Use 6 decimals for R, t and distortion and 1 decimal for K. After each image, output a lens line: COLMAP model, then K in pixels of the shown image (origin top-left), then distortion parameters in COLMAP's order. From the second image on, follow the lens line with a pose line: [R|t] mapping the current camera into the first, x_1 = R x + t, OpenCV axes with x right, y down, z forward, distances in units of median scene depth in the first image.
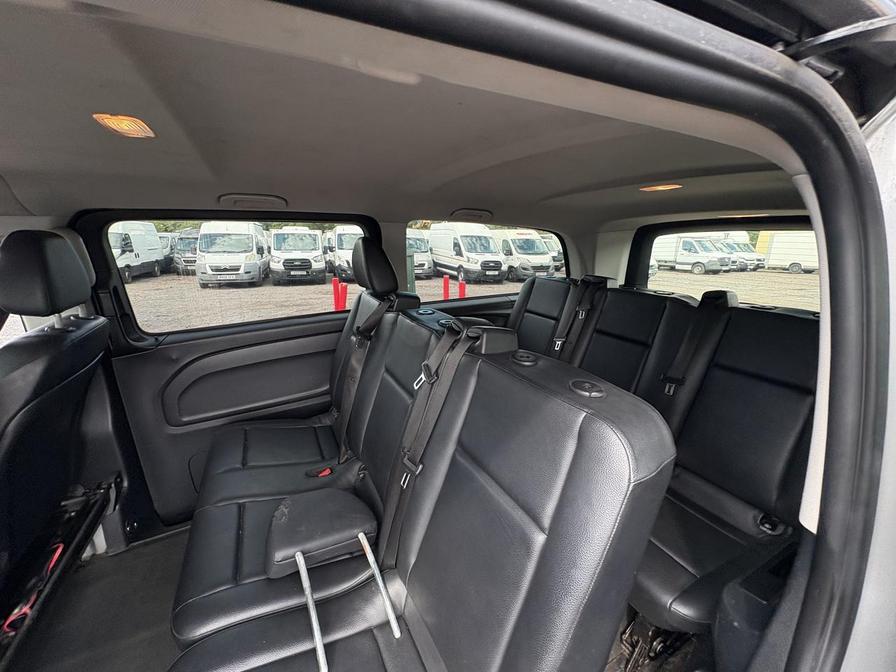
lens RADIAL K [[356.2, 0, 455.6], [0, 356.2, 347.0], [0, 0, 1]] dist [-0.001279, 0.000851]
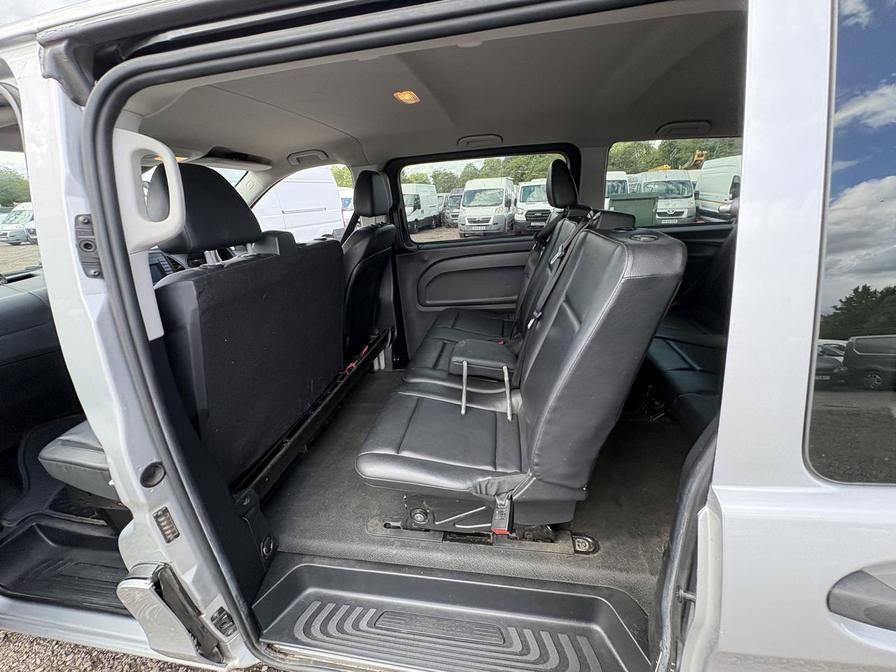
lens RADIAL K [[356.2, 0, 456.3], [0, 356.2, 340.8], [0, 0, 1]] dist [-0.001279, 0.000851]
pose [[0.809549, 0.169786, -0.561964, 0.245217], [-0.107462, 0.983948, 0.142472, 0.151438], [0.577133, -0.054949, 0.814799, -0.195654]]
